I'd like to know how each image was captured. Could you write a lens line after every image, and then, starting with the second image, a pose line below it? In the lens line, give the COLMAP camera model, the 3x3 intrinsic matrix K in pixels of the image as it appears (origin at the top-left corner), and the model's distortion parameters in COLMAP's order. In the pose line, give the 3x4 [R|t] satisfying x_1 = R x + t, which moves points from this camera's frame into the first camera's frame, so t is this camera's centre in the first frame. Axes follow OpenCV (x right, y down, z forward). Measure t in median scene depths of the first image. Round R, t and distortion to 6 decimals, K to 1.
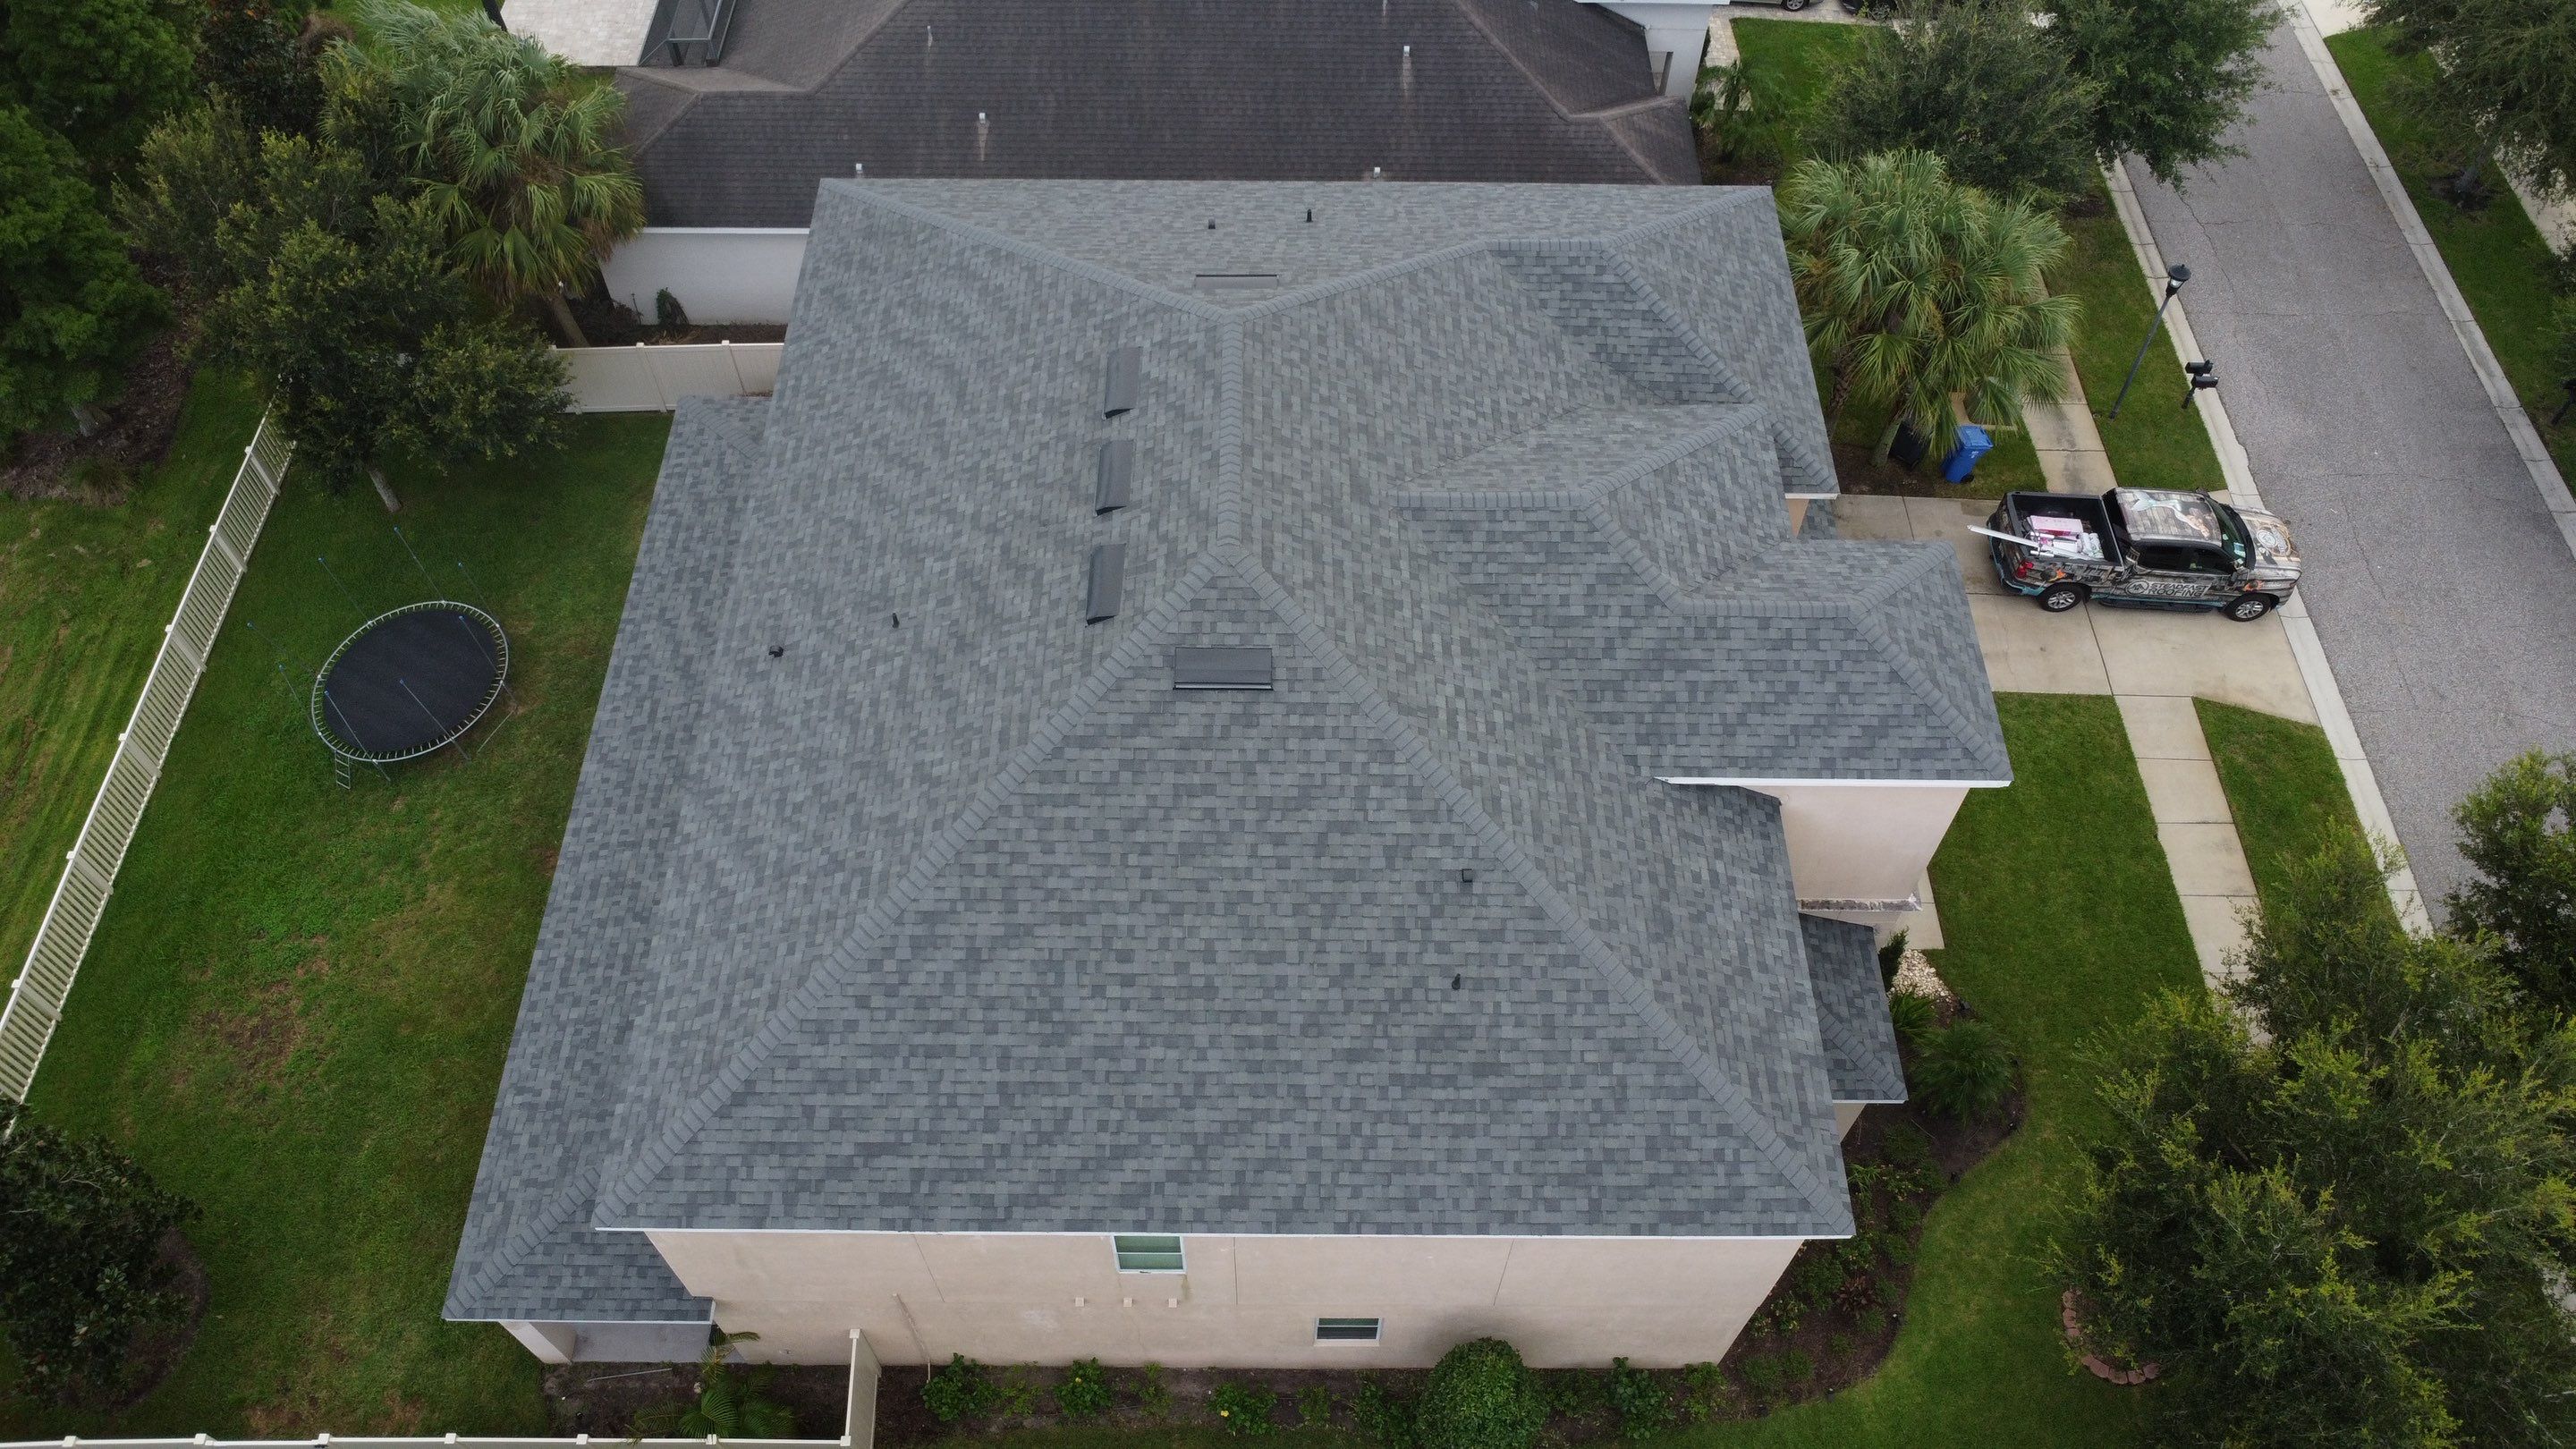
lens RADIAL K [[1869.5, 0, 1281.1], [0, 1869.5, 723.6], [0, 0, 1]] dist [-0.029261, -0.005448]
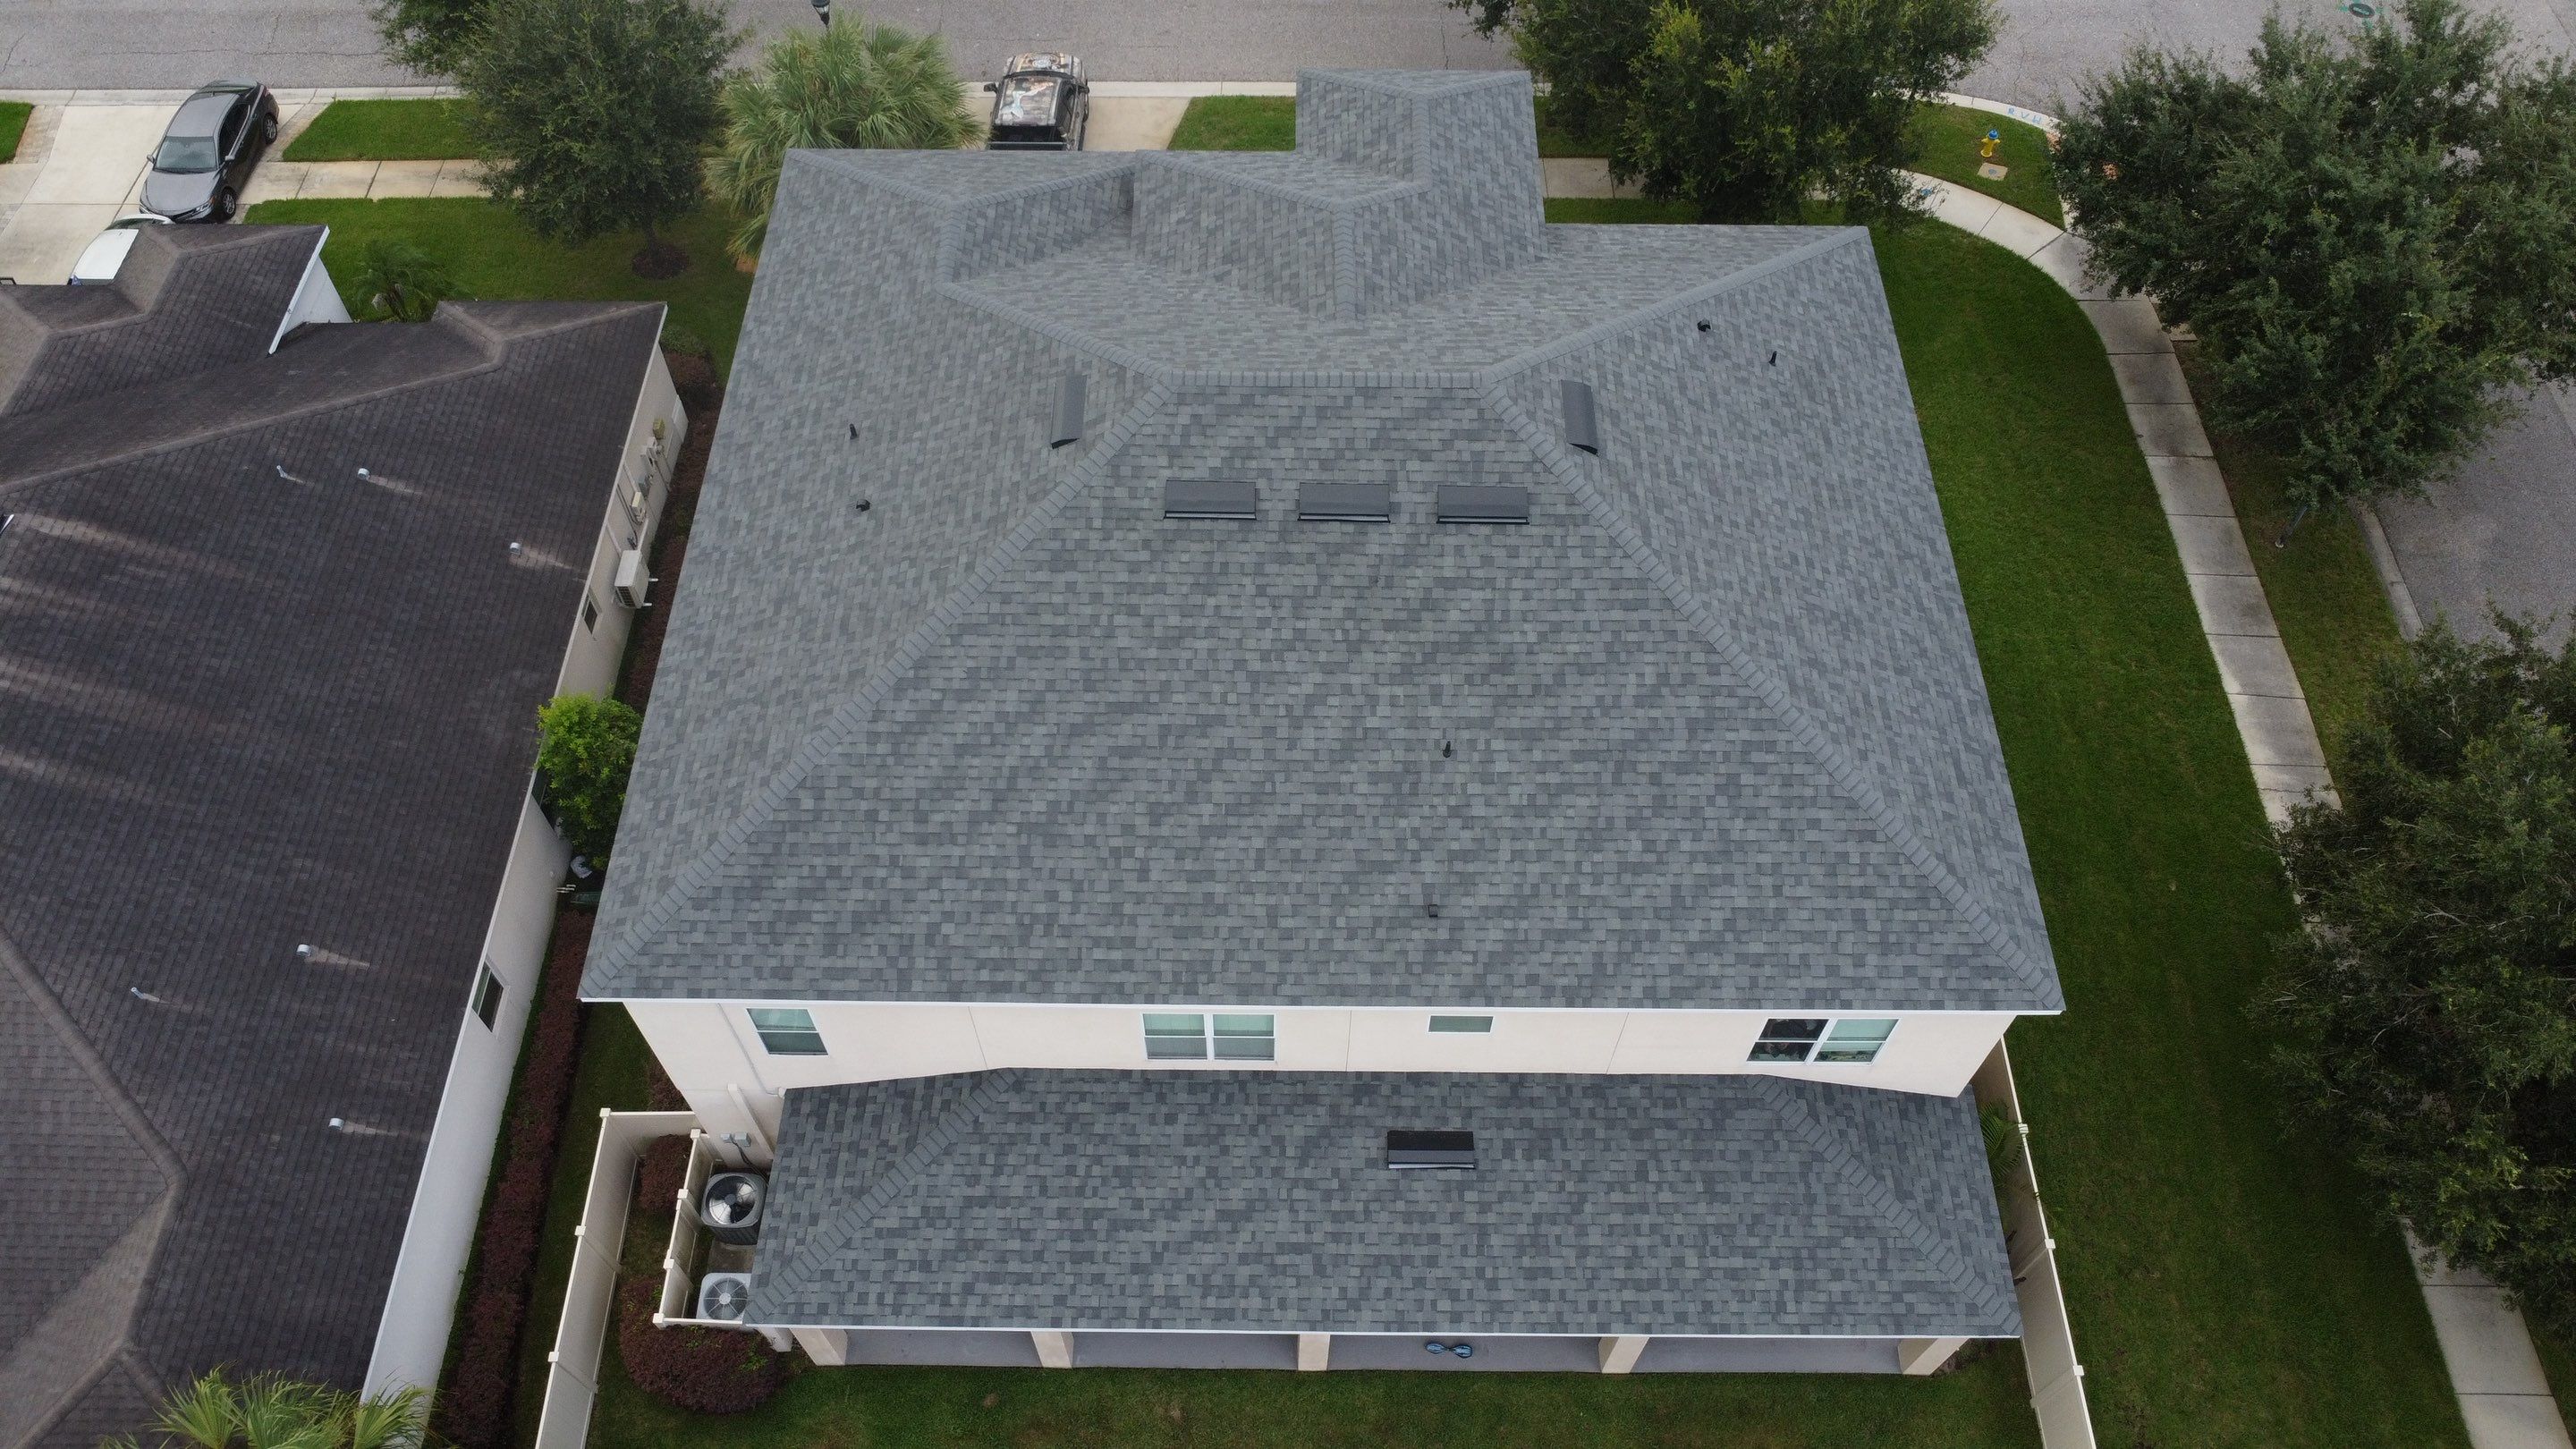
lens RADIAL K [[1869.5, 0, 1280.8], [0, 1869.5, 723.3], [0, 0, 1]] dist [-0.029261, -0.005448]
pose [[0.006726, -0.826280, 0.563219, -0.689068], [0.815899, 0.330178, 0.474649, -0.546645], [-0.578156, 0.456337, 0.676382, 0.370678]]
